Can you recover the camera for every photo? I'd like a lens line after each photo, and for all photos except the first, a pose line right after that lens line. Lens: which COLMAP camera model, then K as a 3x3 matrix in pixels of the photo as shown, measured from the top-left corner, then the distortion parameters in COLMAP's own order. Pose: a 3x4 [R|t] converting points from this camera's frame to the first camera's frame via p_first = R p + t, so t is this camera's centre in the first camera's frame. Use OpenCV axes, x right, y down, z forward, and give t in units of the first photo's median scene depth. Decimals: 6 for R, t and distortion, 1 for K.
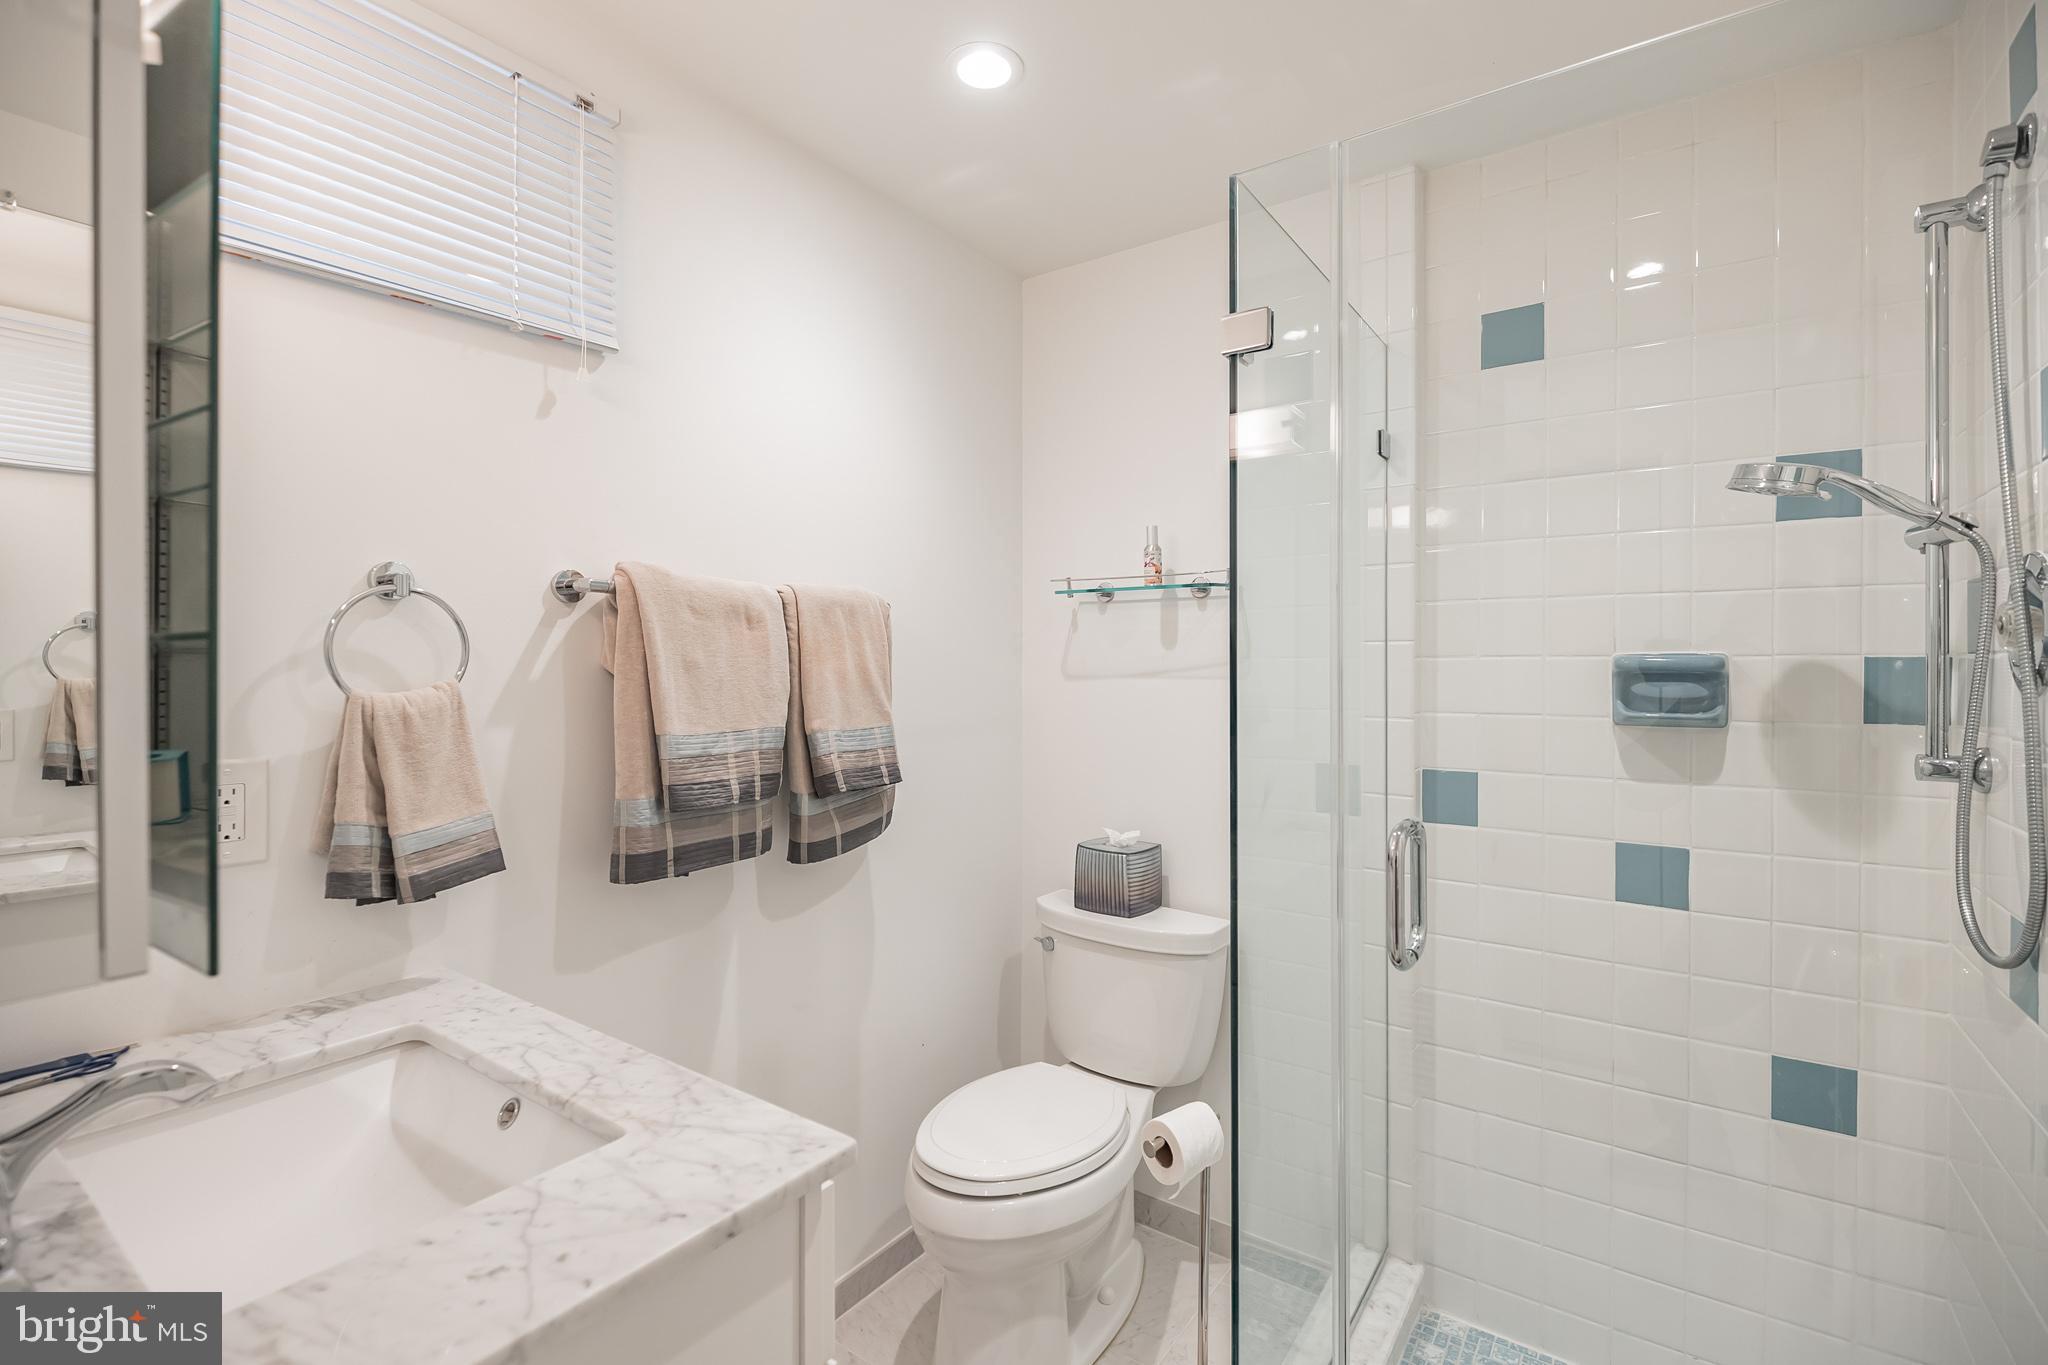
lens RADIAL K [[929.9, 0, 1027.8], [0, 929.9, 678.1], [0, 0, 1]] dist [-0.006000, -0.000020]
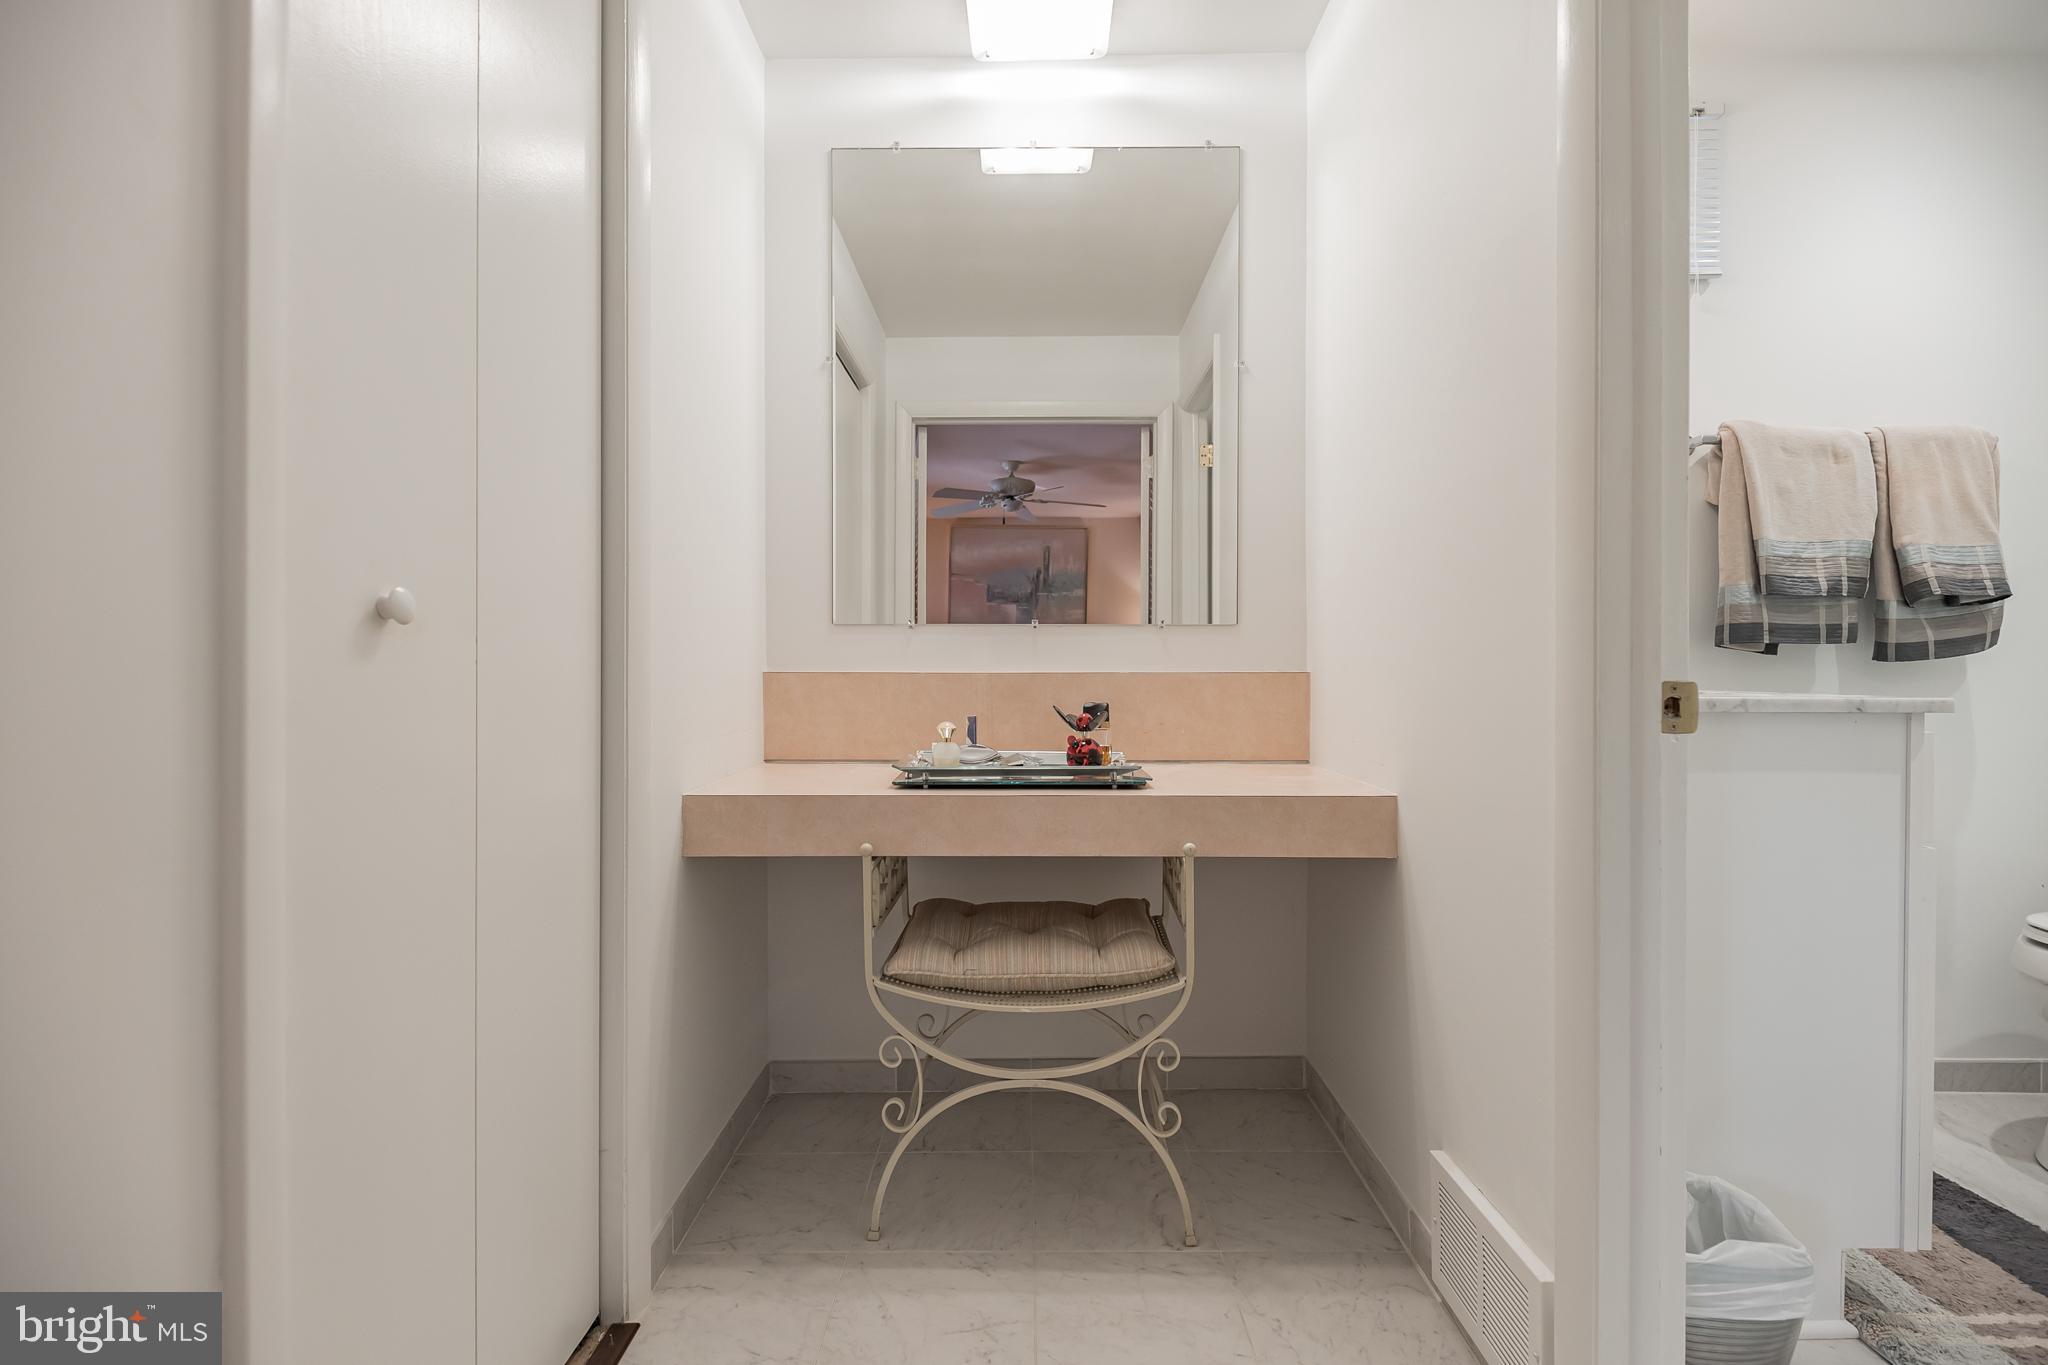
lens RADIAL K [[929.9, 0, 1027.8], [0, 929.9, 678.1], [0, 0, 1]] dist [-0.006000, -0.000020]
pose [[0.565283, 0.004519, -0.824885, 0.113963], [-0.009489, 0.999954, -0.001024, 0.246999], [0.824842, 0.008407, 0.565300, -0.598399]]
